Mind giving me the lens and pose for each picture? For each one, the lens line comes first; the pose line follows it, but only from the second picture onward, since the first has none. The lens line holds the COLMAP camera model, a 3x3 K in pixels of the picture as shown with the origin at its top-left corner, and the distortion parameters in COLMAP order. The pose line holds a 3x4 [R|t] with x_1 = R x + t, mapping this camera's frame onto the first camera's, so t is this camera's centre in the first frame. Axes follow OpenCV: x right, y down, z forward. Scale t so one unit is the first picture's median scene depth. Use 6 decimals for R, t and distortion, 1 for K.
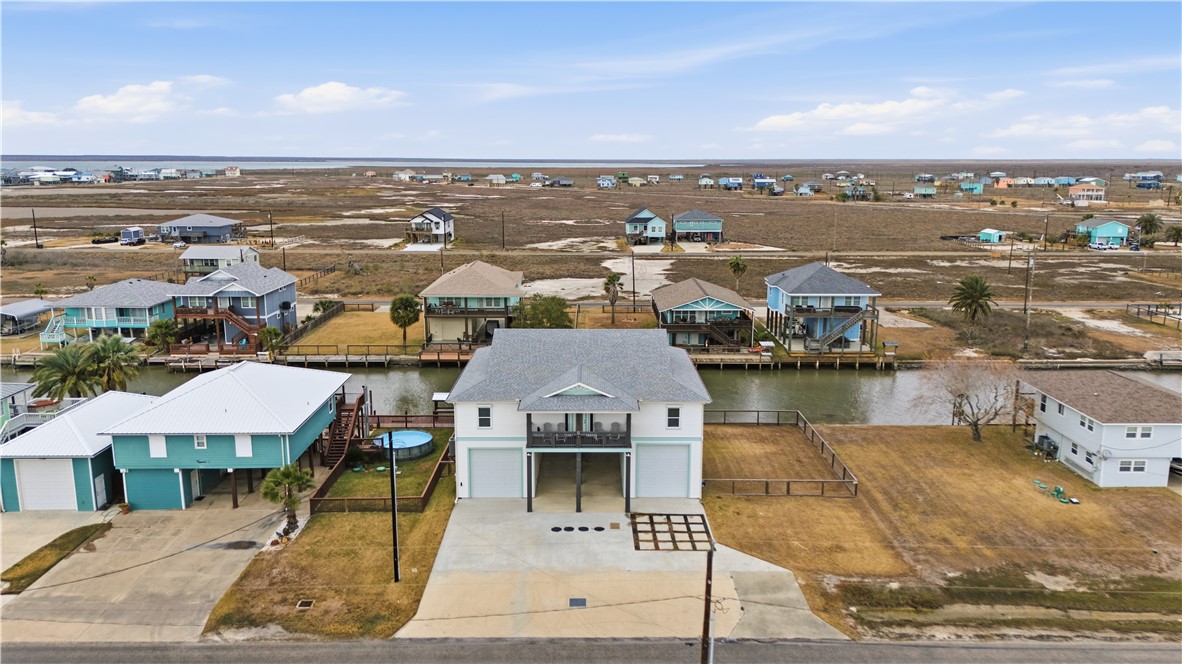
lens RADIAL K [[866.1, 0, 591.0], [0, 866.1, 332.0], [0, 0, 1]] dist [0.084996, -0.097367]
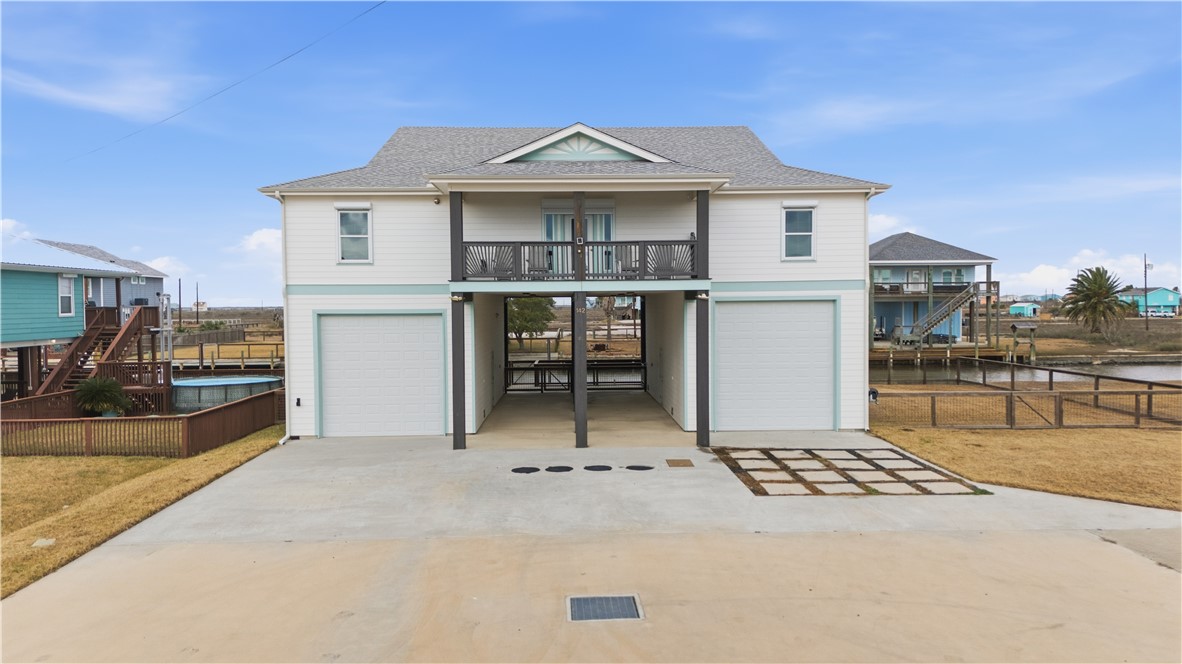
lens RADIAL K [[866.1, 0, 591.0], [0, 866.1, 332.0], [0, 0, 1]] dist [0.084996, -0.097367]
pose [[0.999544, -0.012849, 0.027330, -0.019885], [0.017217, 0.985945, -0.166179, 0.217055], [-0.024811, 0.166574, 0.985717, 0.585333]]
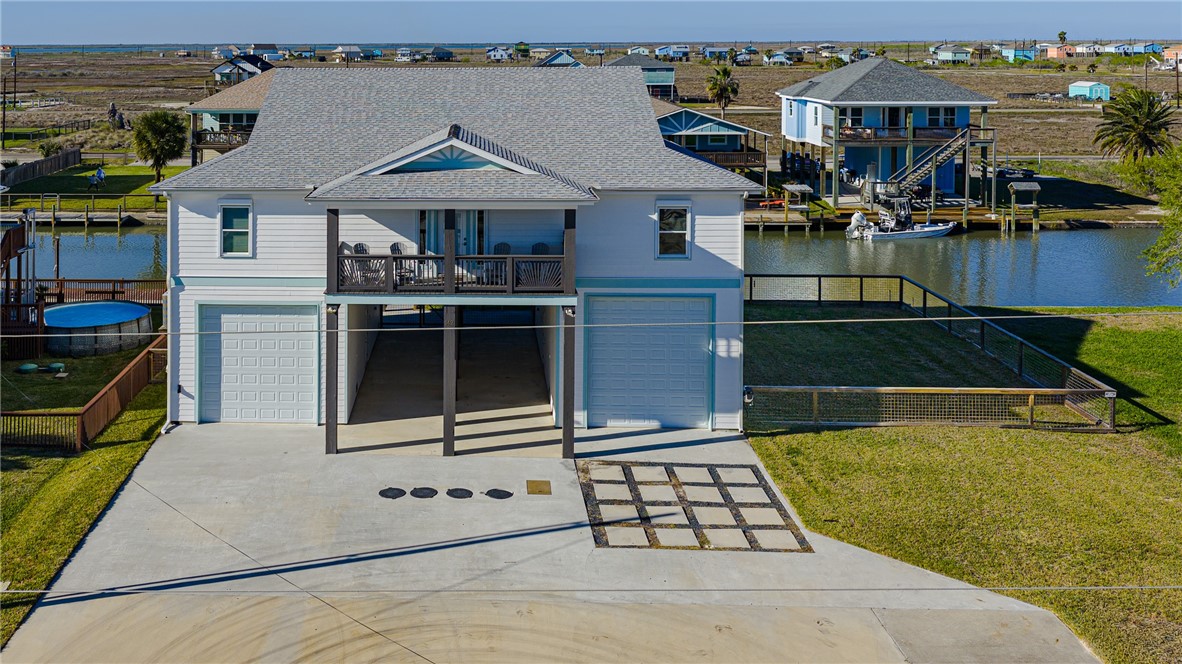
lens RADIAL K [[1128.8, 0, 431.2], [0, 1128.8, 82.2], [0, 0, 1]] dist [0.011563, -0.001328]
pose [[0.999083, 0.001910, -0.042767, 0.000023], [-0.009804, 0.982661, -0.185150, 0.129391], [0.041672, 0.185399, 0.981779, 0.429563]]
